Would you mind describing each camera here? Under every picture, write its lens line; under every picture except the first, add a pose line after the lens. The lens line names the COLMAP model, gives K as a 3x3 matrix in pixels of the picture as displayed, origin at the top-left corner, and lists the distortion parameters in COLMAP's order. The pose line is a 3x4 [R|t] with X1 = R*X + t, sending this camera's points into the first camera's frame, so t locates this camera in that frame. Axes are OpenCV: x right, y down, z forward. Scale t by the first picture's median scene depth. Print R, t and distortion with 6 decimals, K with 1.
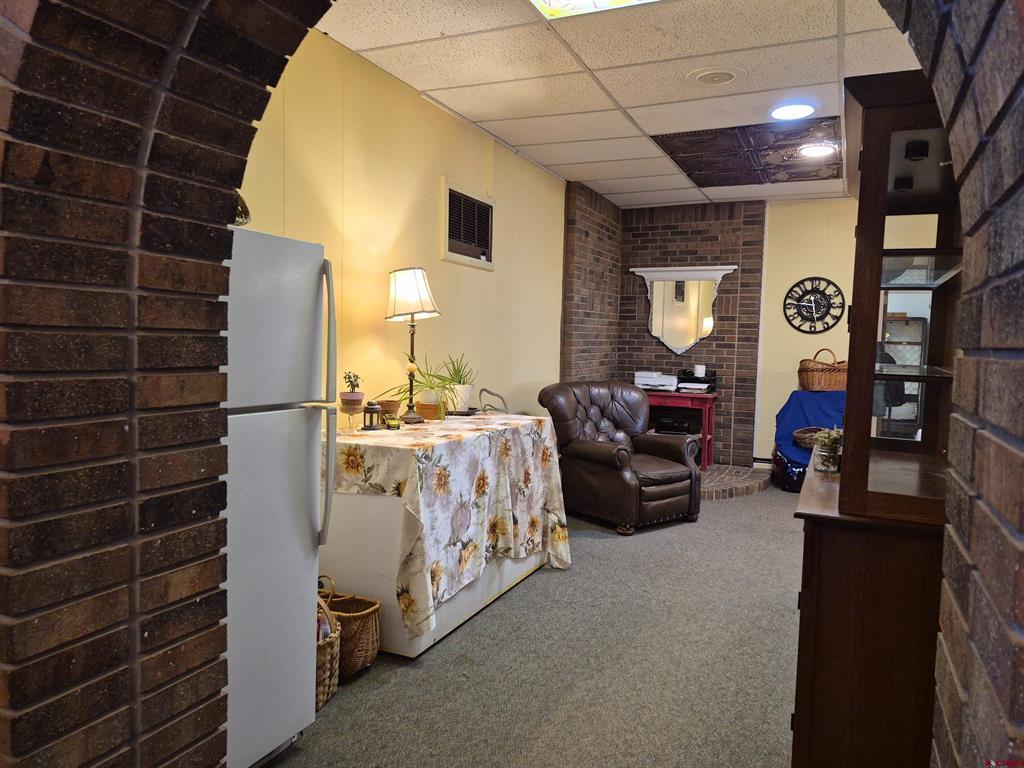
lens RADIAL K [[720.6, 0, 547.8], [0, 720.6, 384.4], [0, 0, 1]] dist [0.096018, -0.142219]
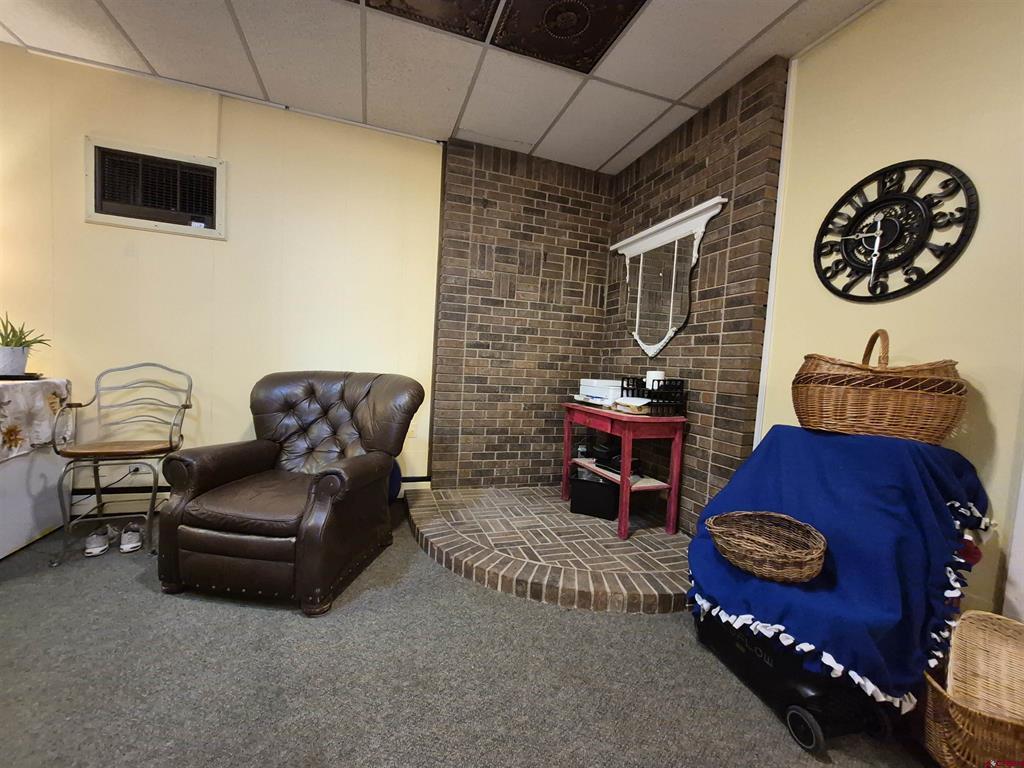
lens RADIAL K [[412.0, 0, 505.6], [0, 412.0, 387.3], [0, 0, 1]] dist [0.001997, -0.000080]
pose [[0.659368, 0.052541, -0.749983, 0.404849], [-0.083228, 0.996525, -0.003360, 0.000047], [0.747200, 0.064635, 0.661449, 0.680096]]
